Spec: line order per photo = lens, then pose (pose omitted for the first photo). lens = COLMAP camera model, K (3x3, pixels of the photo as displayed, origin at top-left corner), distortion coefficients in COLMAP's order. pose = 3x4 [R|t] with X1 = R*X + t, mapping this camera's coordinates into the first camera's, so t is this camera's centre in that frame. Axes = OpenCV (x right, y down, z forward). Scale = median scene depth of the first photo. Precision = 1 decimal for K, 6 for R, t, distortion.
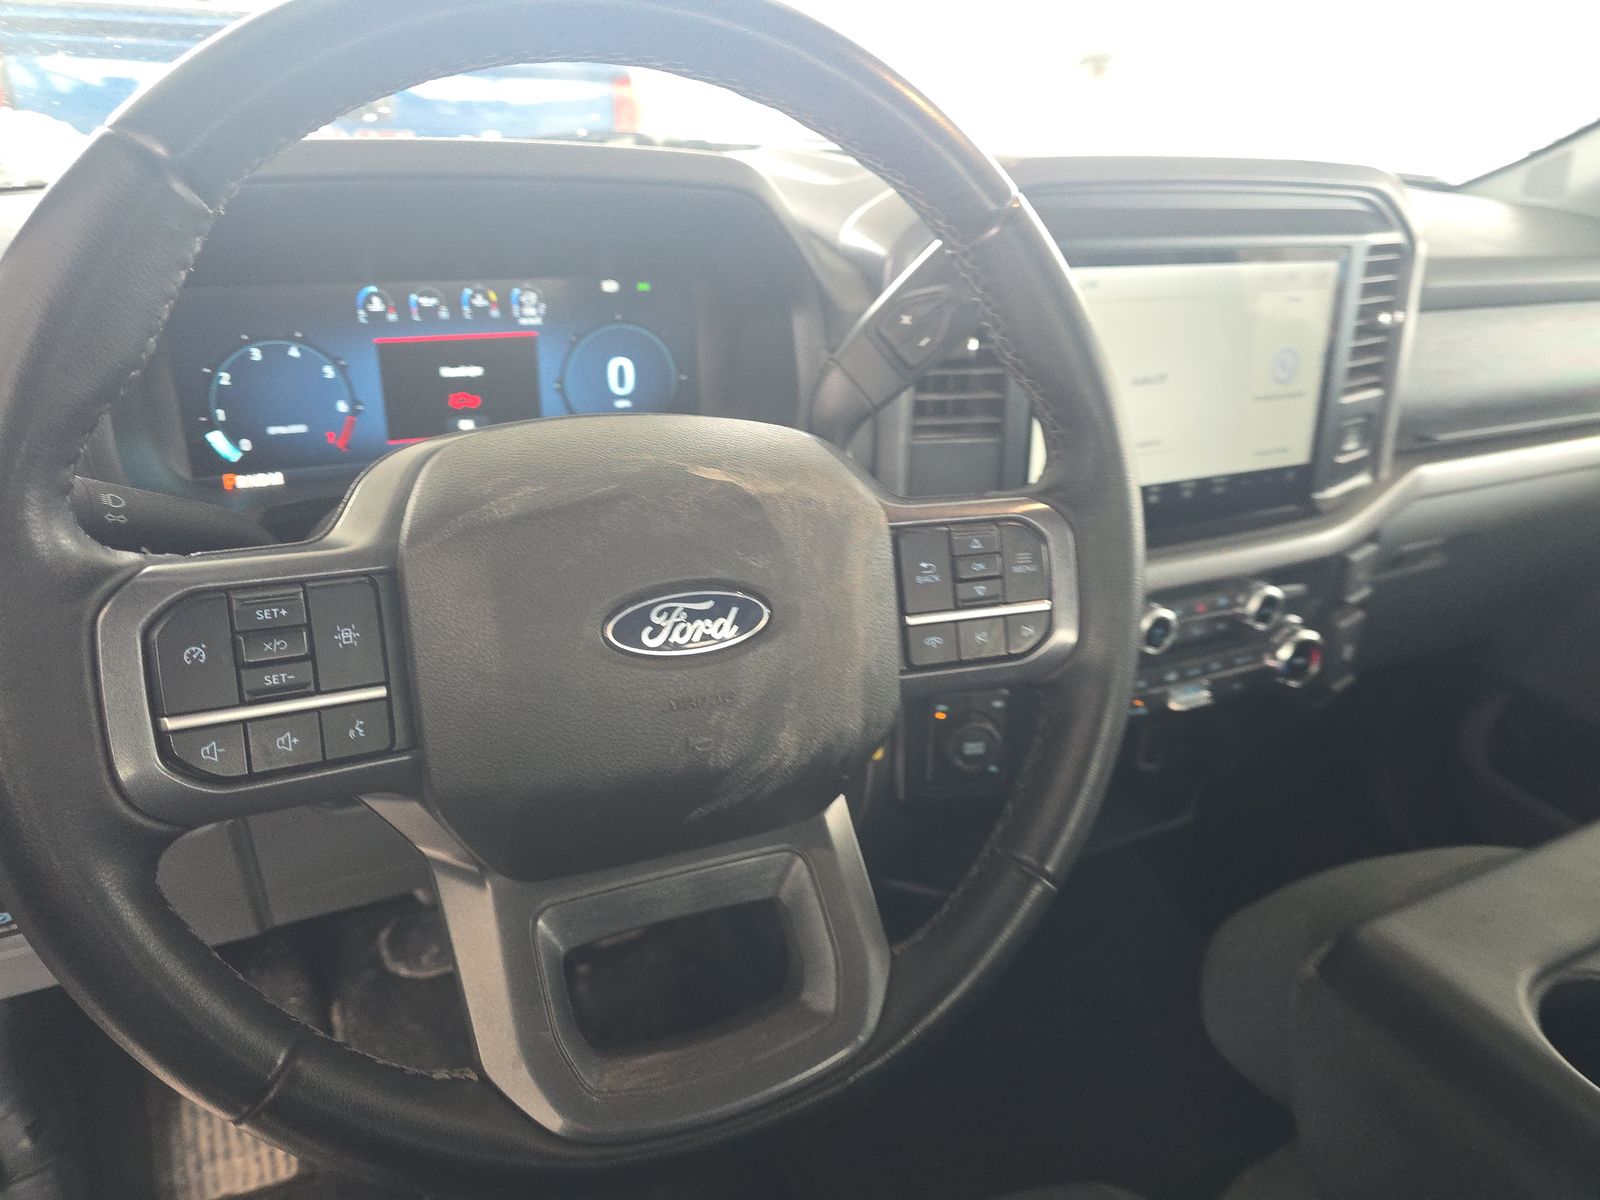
lens RADIAL K [[1074.5, 0, 771.3], [0, 1074.5, 588.4], [0, 0, 1]] dist [0.055157, -0.052035]
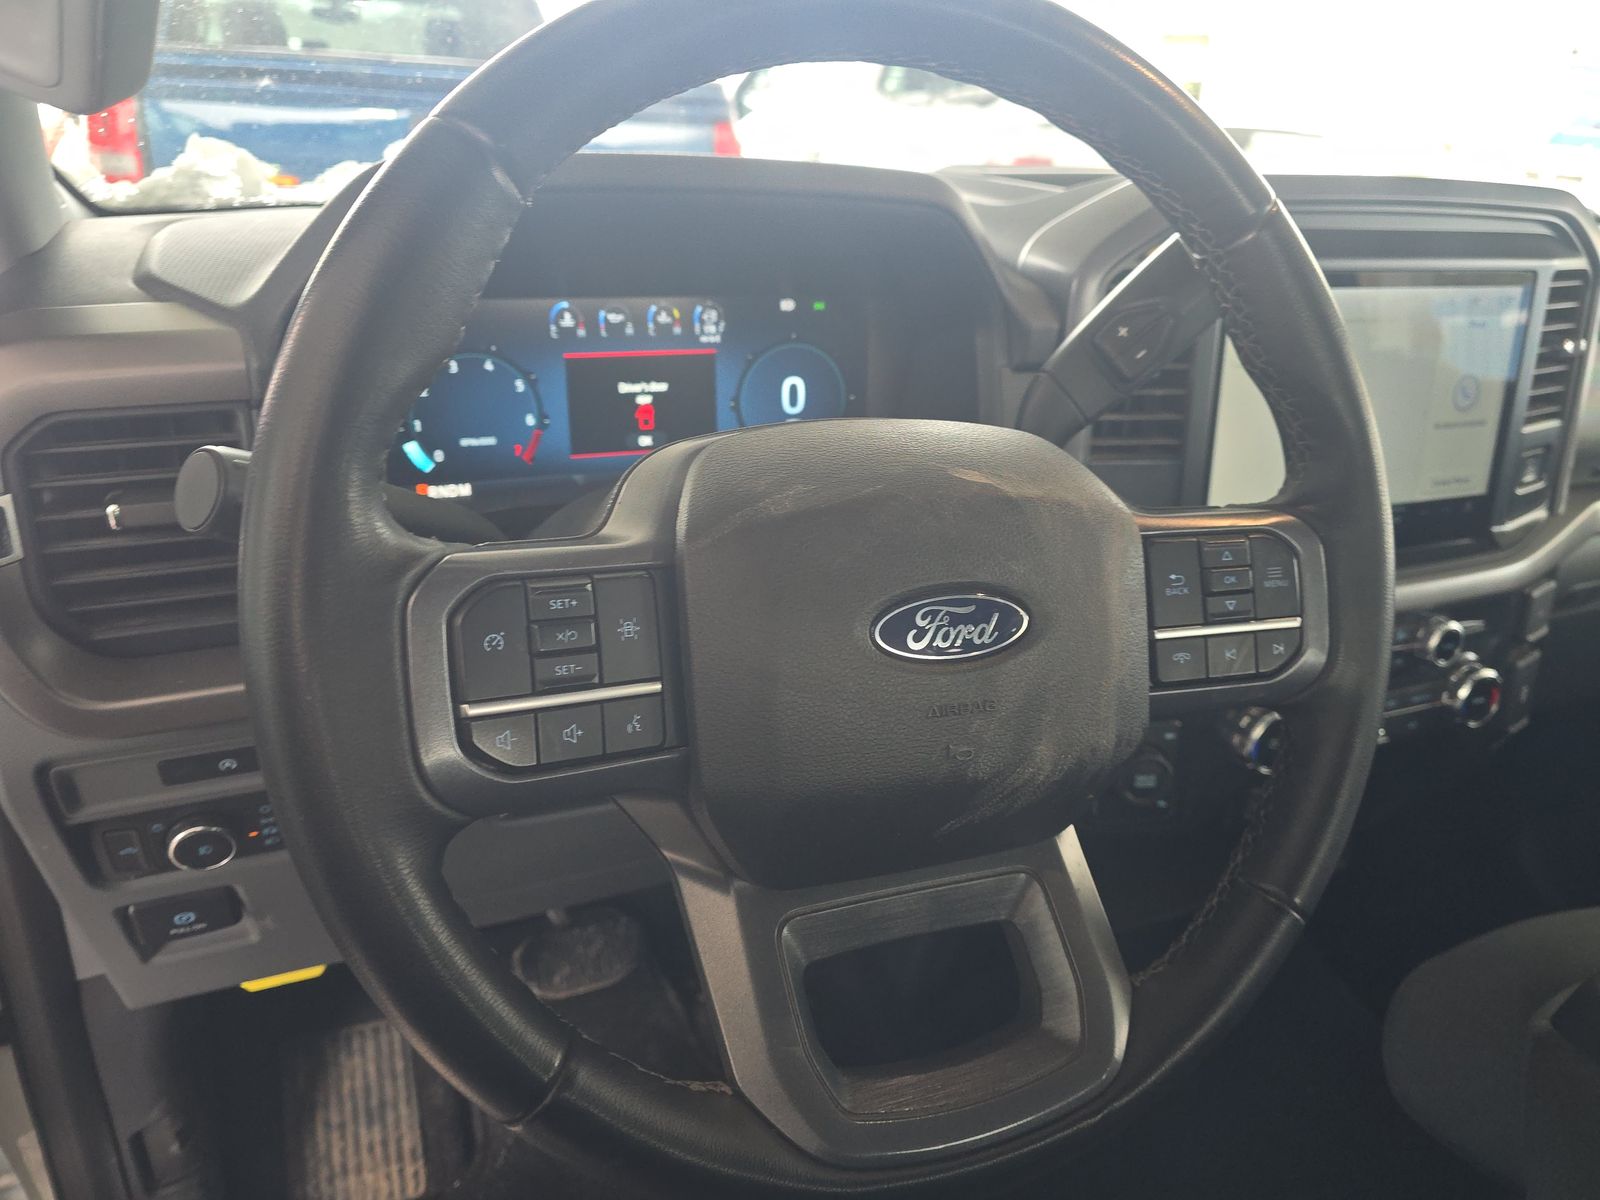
lens RADIAL K [[1074.5, 0, 804.6], [0, 1074.5, 585.8], [0, 0, 1]] dist [0.055157, -0.052035]
pose [[0.998348, 0.019587, -0.054013, -0.087325], [-0.021403, 0.999218, -0.033254, 0.016381], [0.053320, 0.034355, 0.997986, 0.011321]]
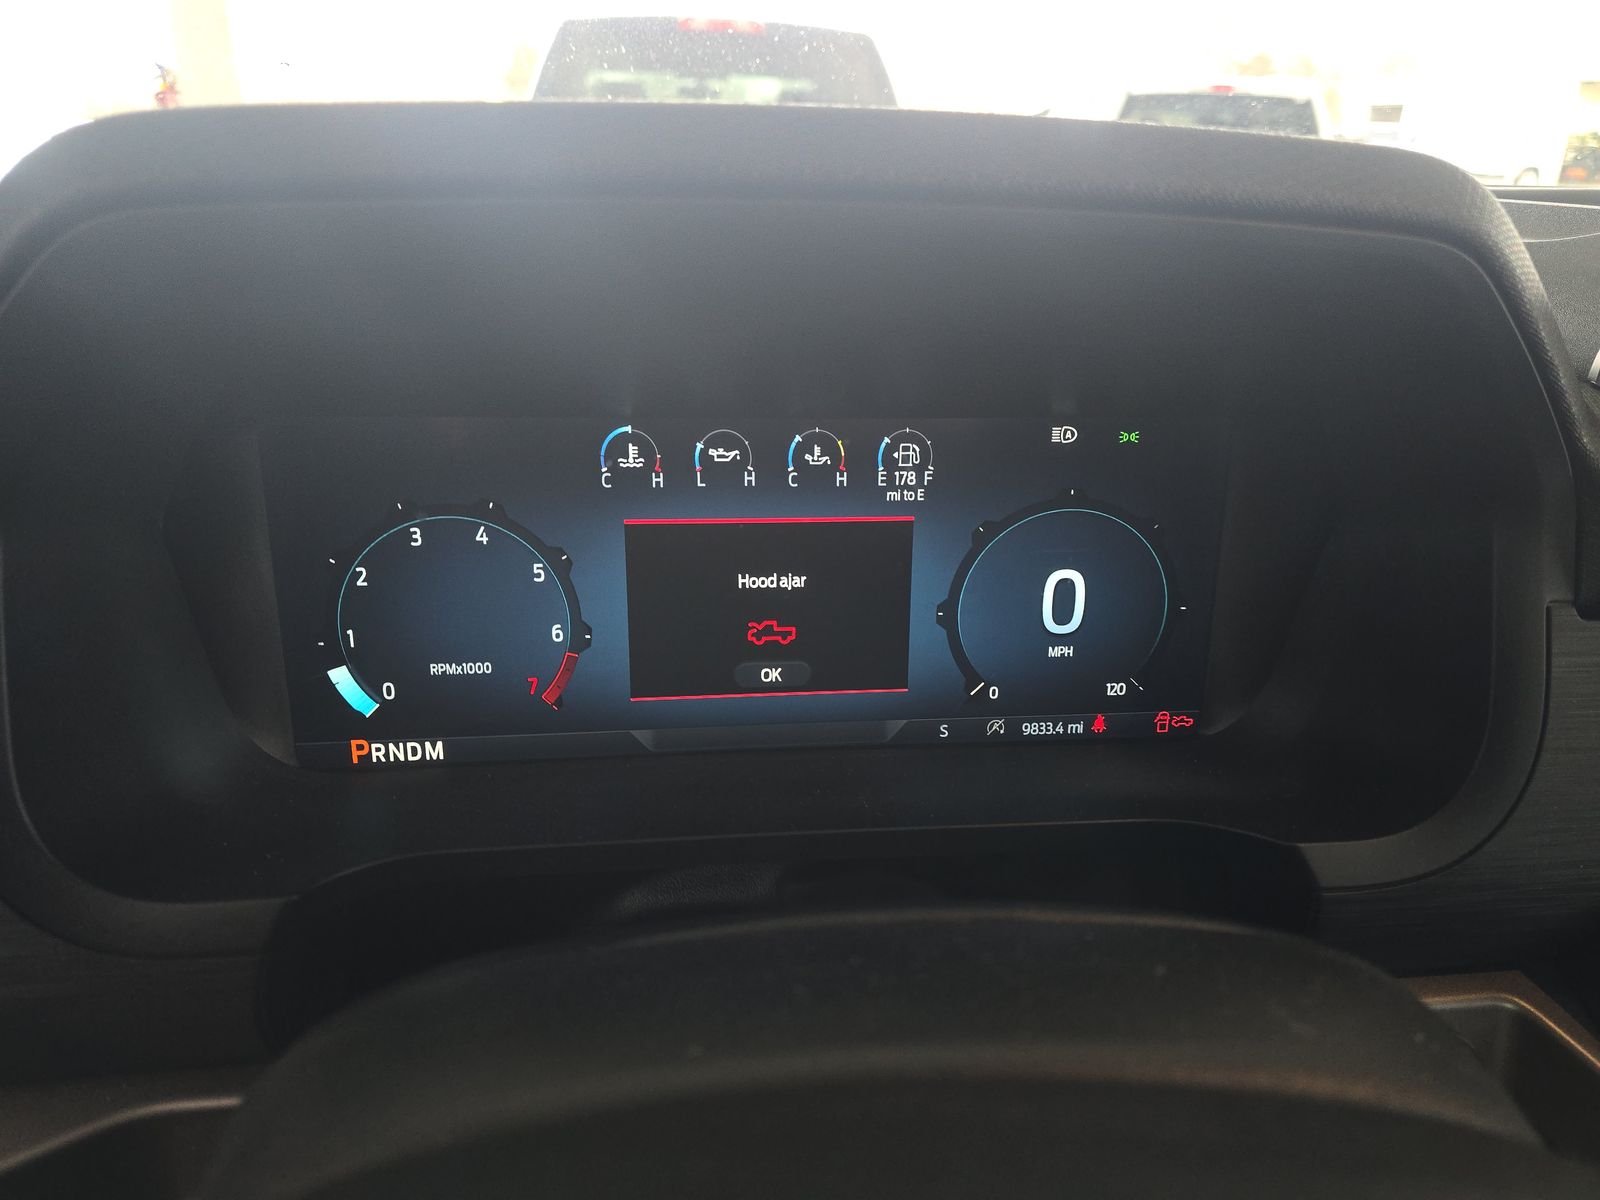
lens RADIAL K [[1074.5, 0, 788.1], [0, 1074.5, 612.5], [0, 0, 1]] dist [0.055157, -0.052035]
pose [[0.934280, 0.071521, -0.349293, -0.096967], [-0.120073, 0.985563, -0.119365, -0.134339], [0.335713, 0.153461, 0.929380, 0.555291]]
